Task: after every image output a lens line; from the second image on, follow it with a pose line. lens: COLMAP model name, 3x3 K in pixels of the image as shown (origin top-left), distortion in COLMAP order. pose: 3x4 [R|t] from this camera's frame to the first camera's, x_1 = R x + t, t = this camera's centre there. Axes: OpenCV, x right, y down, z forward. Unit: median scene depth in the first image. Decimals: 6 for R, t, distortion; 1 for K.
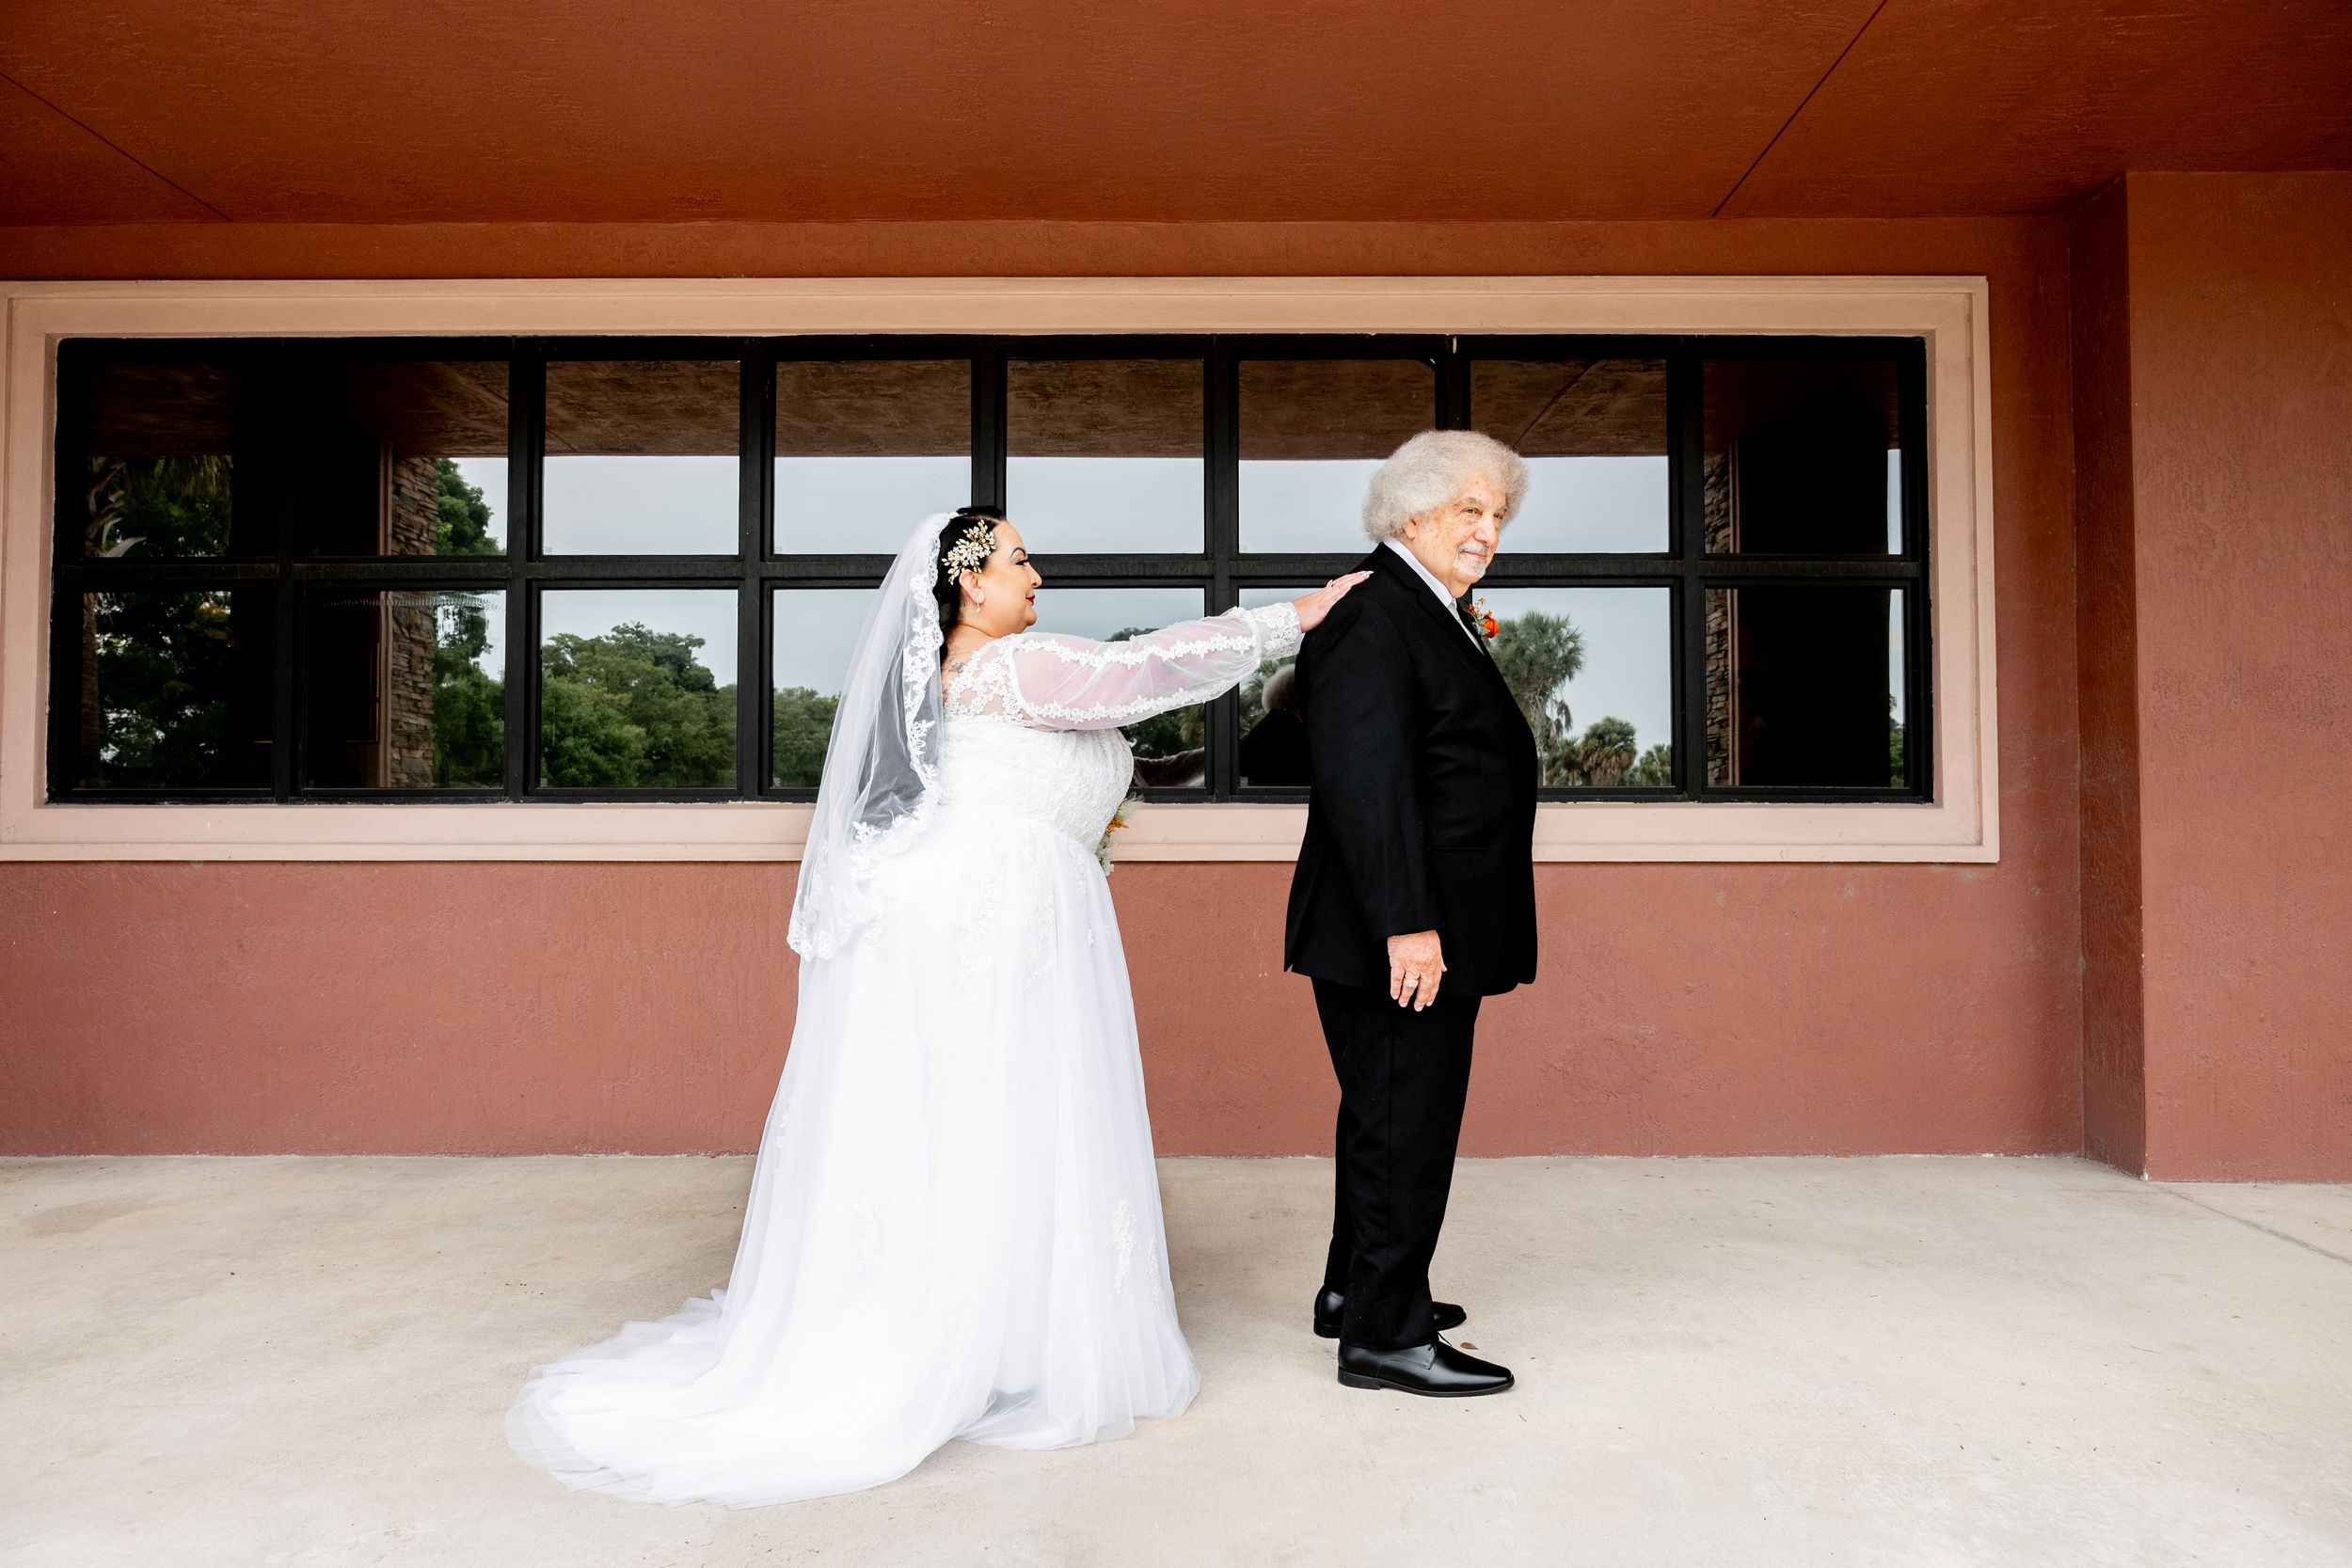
lens RADIAL K [[1572.9, 0, 1176.0], [0, 1572.9, 784.0], [0, 0, 1]] dist [-0.007420, 0.001090]
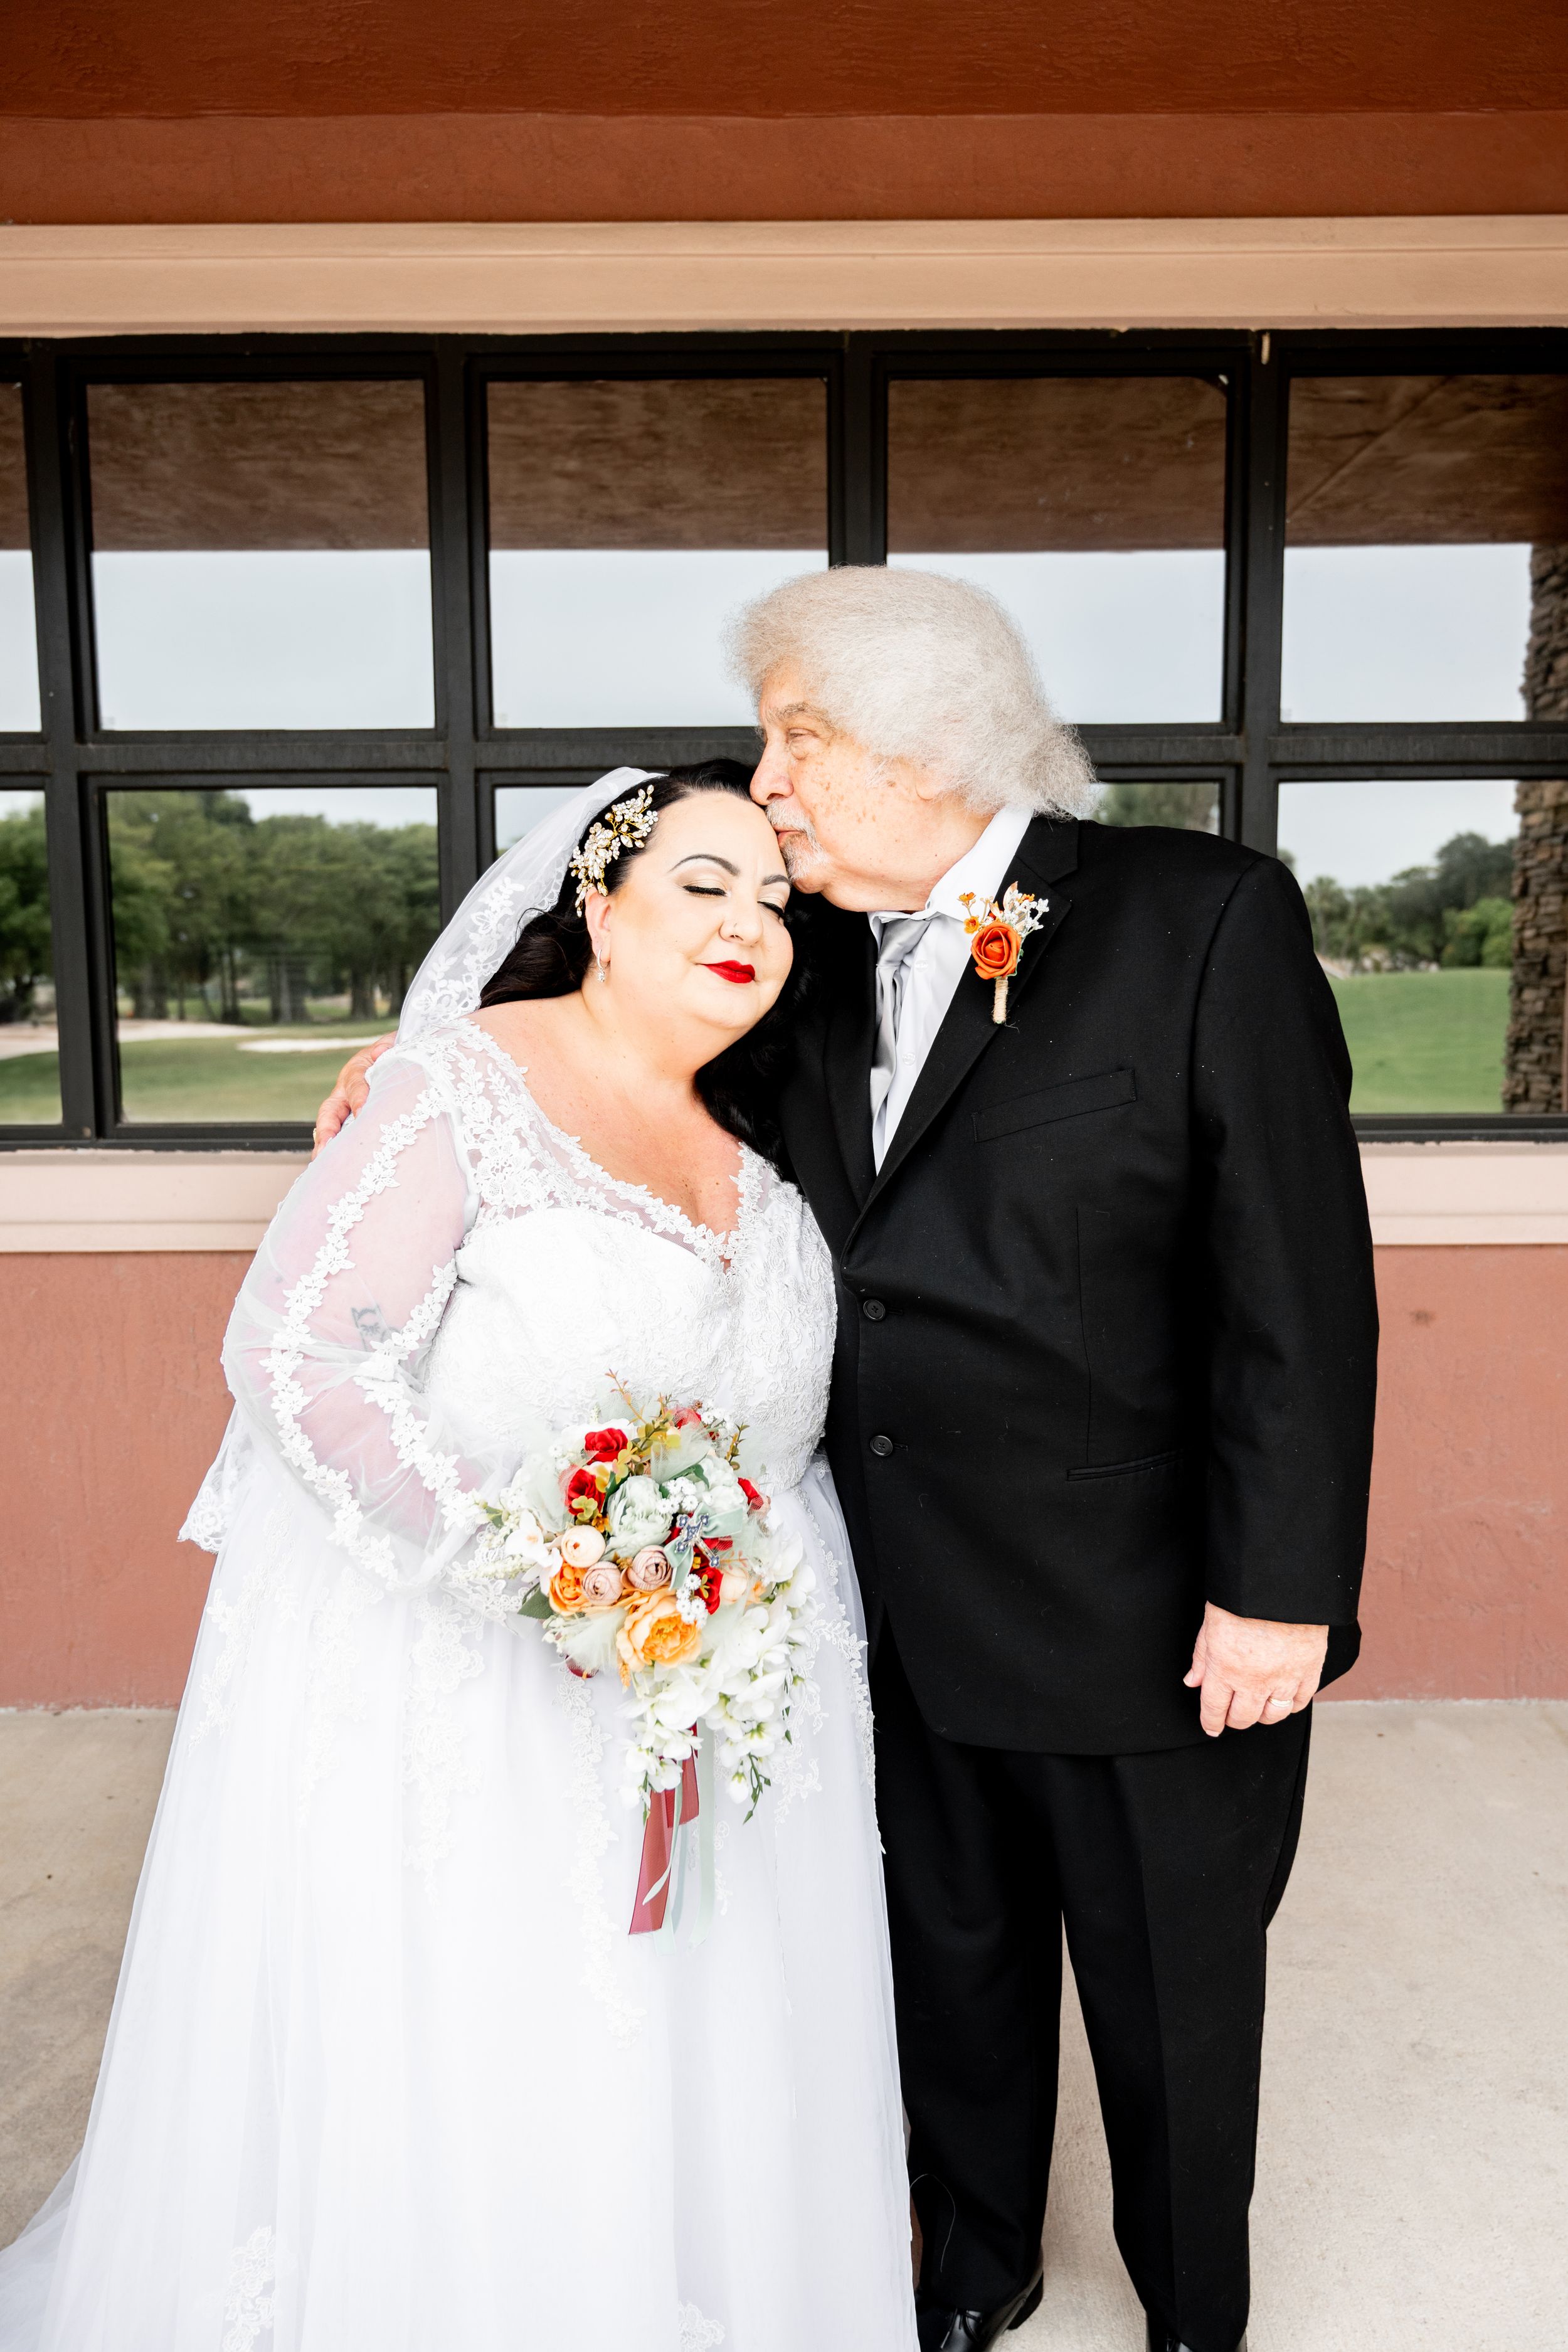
lens RADIAL K [[1706.7, 0, 784.0], [0, 1706.7, 1176.0], [0, 0, 1]] dist [0.006676, 0.001681]
pose [[0.999977, -0.006009, 0.003249, -0.002164], [0.005456, 0.988763, 0.149392, -0.074894], [-0.004110, -0.149371, 0.988773, 0.337443]]
